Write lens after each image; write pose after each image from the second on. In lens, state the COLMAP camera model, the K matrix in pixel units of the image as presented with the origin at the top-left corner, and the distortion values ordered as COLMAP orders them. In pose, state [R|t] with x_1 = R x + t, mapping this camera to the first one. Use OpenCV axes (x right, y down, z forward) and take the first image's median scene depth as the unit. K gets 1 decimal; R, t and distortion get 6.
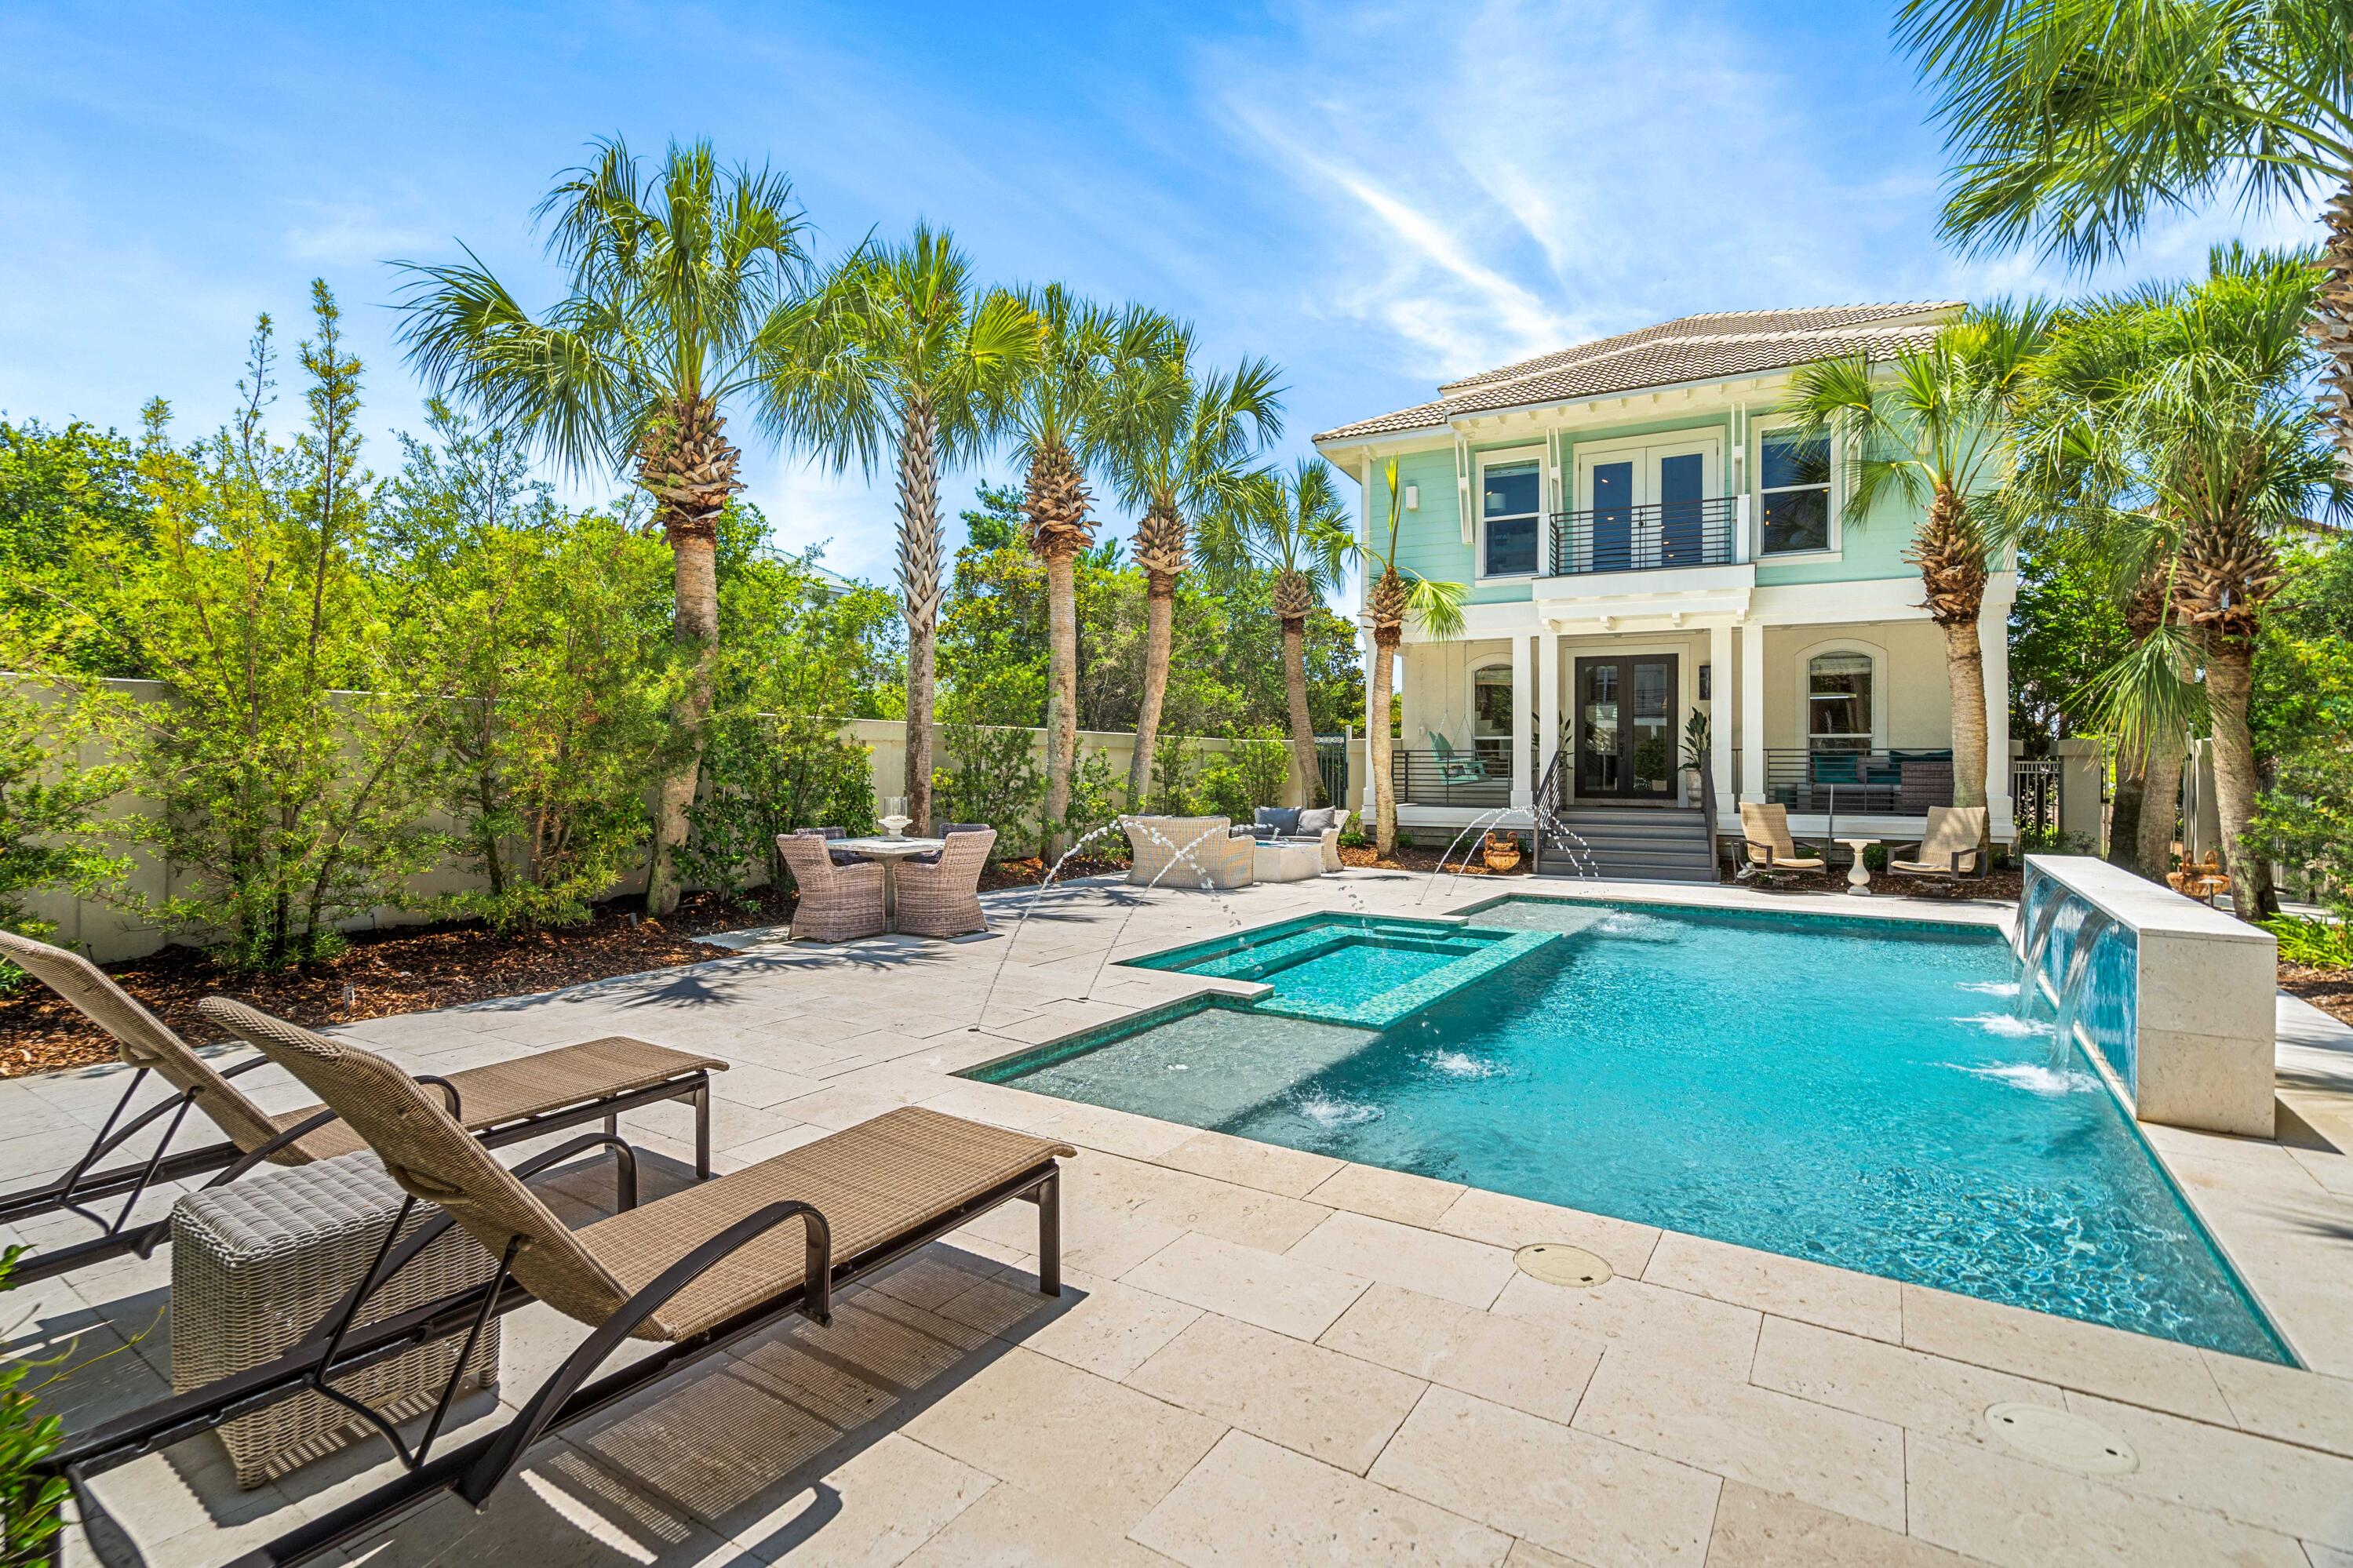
lens RADIAL K [[1085.6, 0, 1178.5], [0, 1085.6, 787.4], [0, 0, 1]] dist [-0.009829, 0.001422]
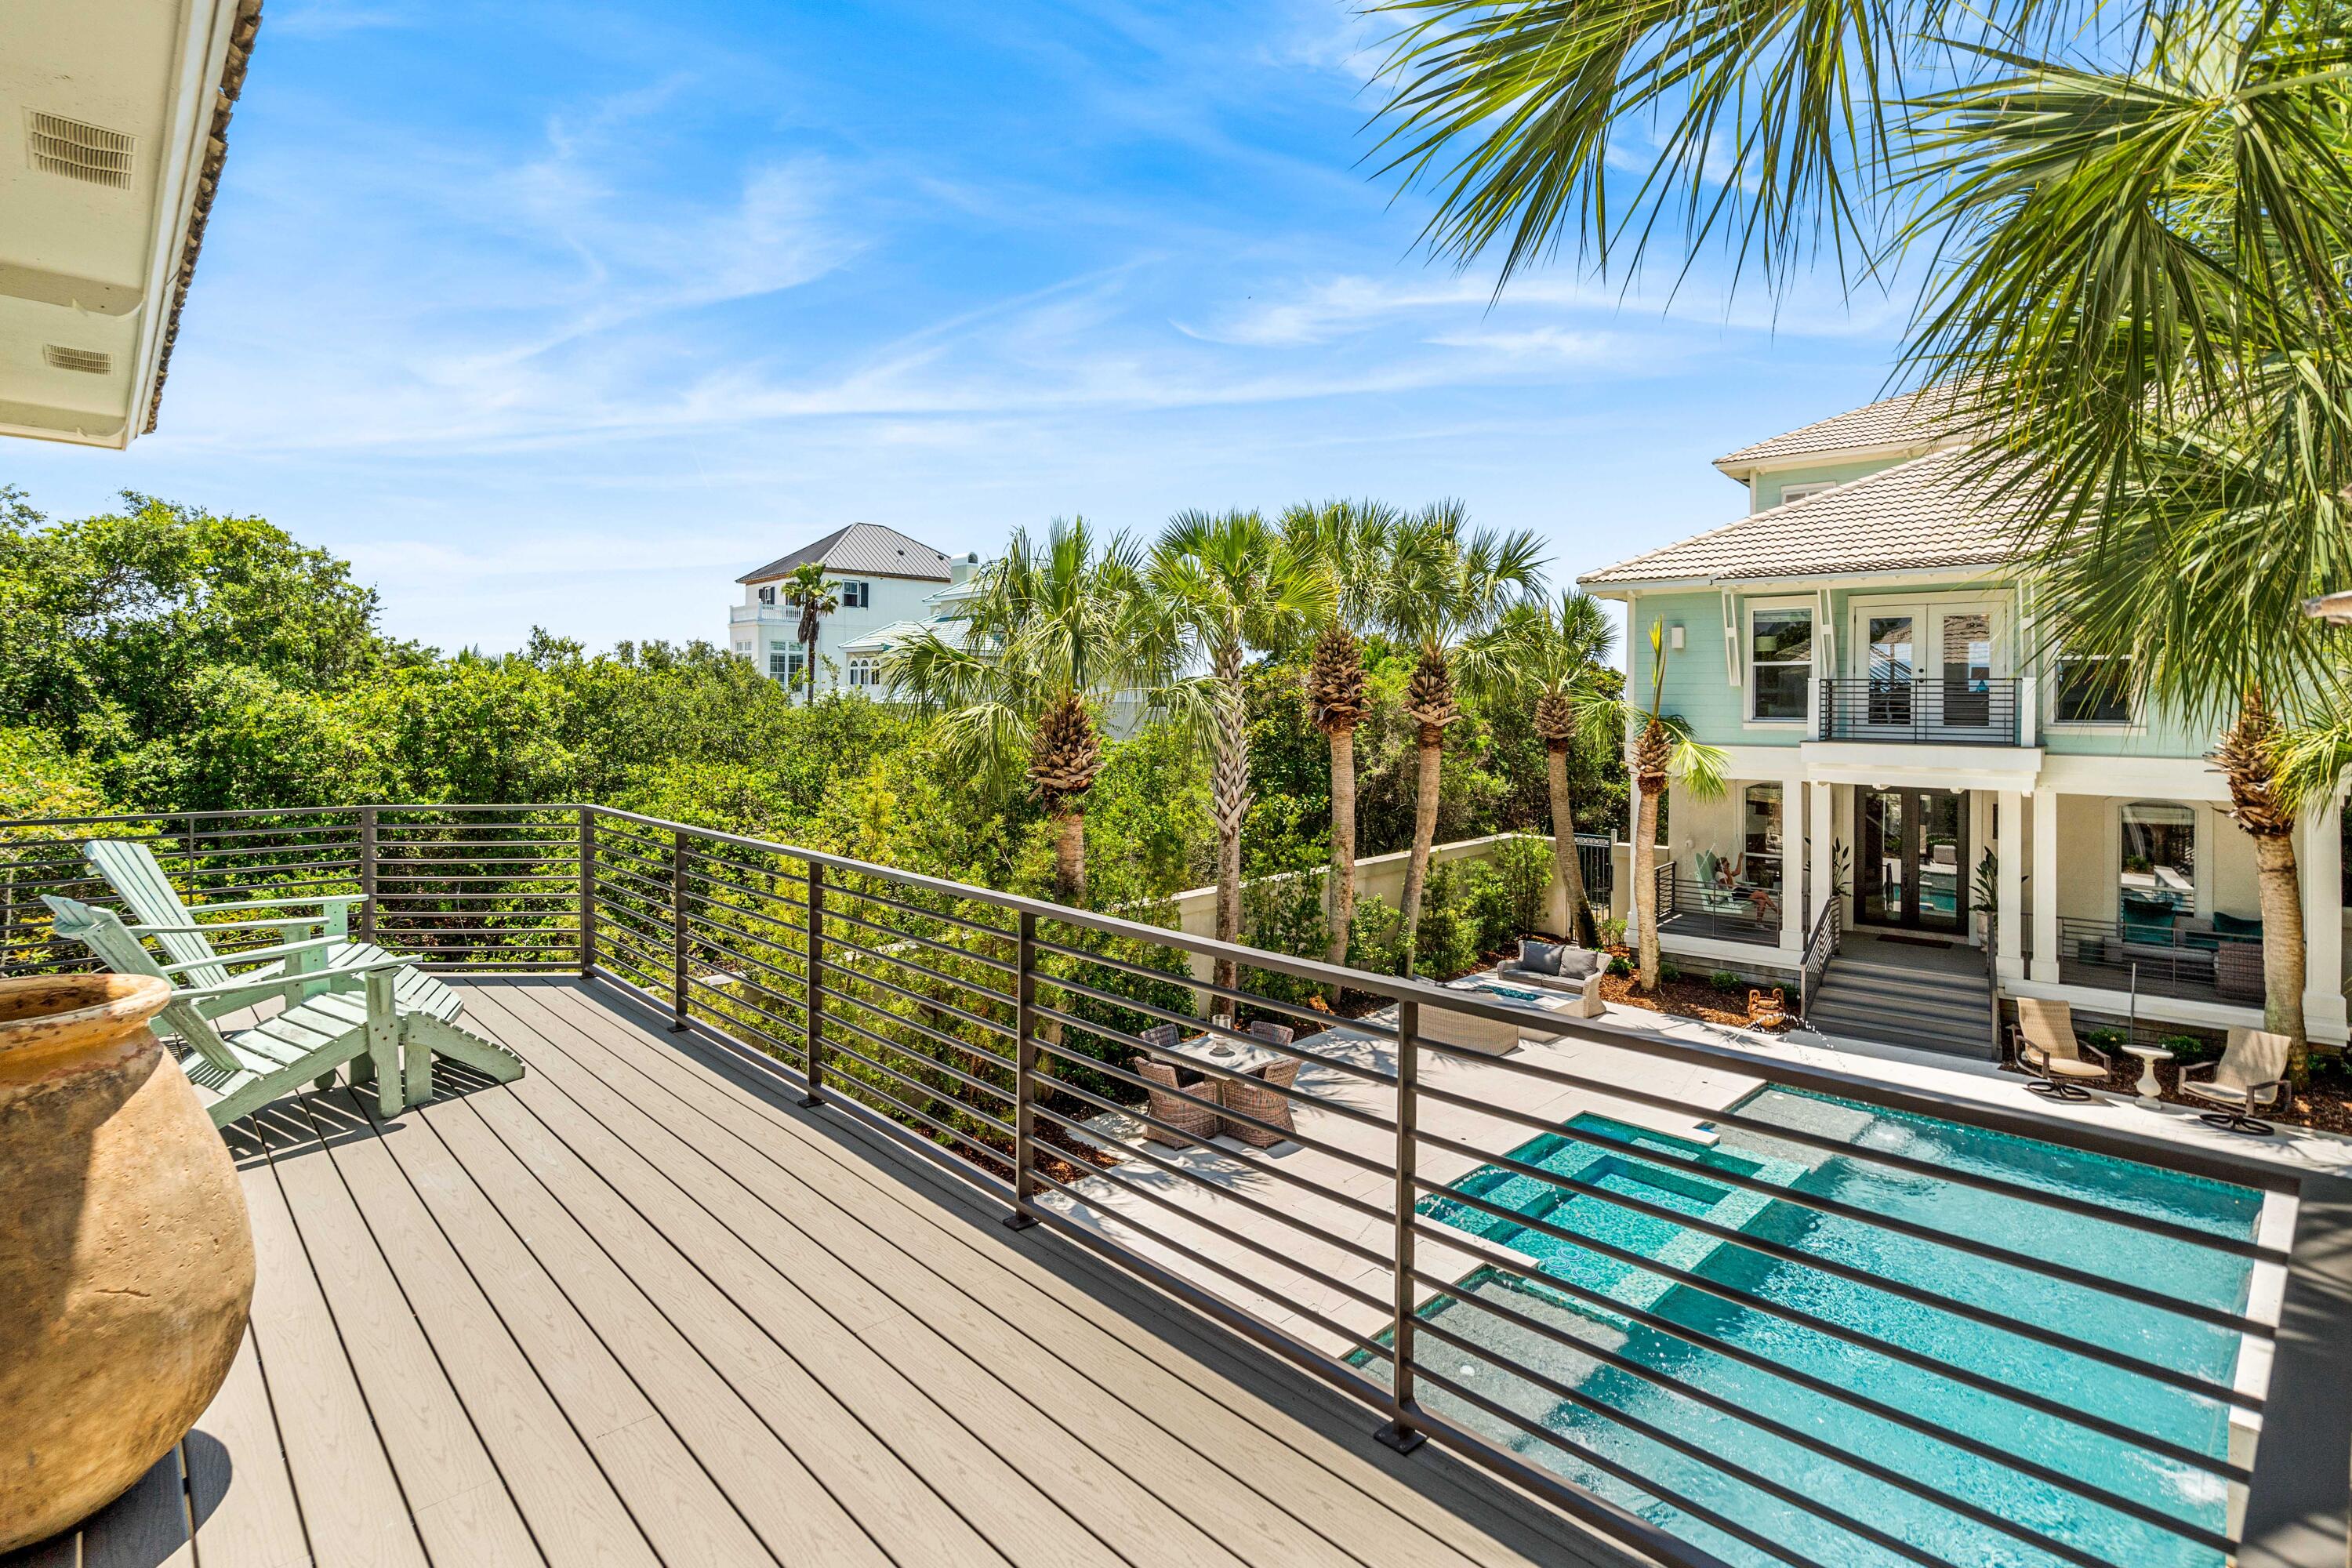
lens RADIAL K [[1085.3, 0, 1181.7], [0, 1085.3, 779.6], [0, 0, 1]] dist [-0.009829, 0.001422]
pose [[0.973748, 0.002702, -0.227612, -0.011342], [-0.002338, 0.999996, 0.001867, -0.145253], [0.227616, -0.001285, 0.973750, -0.124503]]
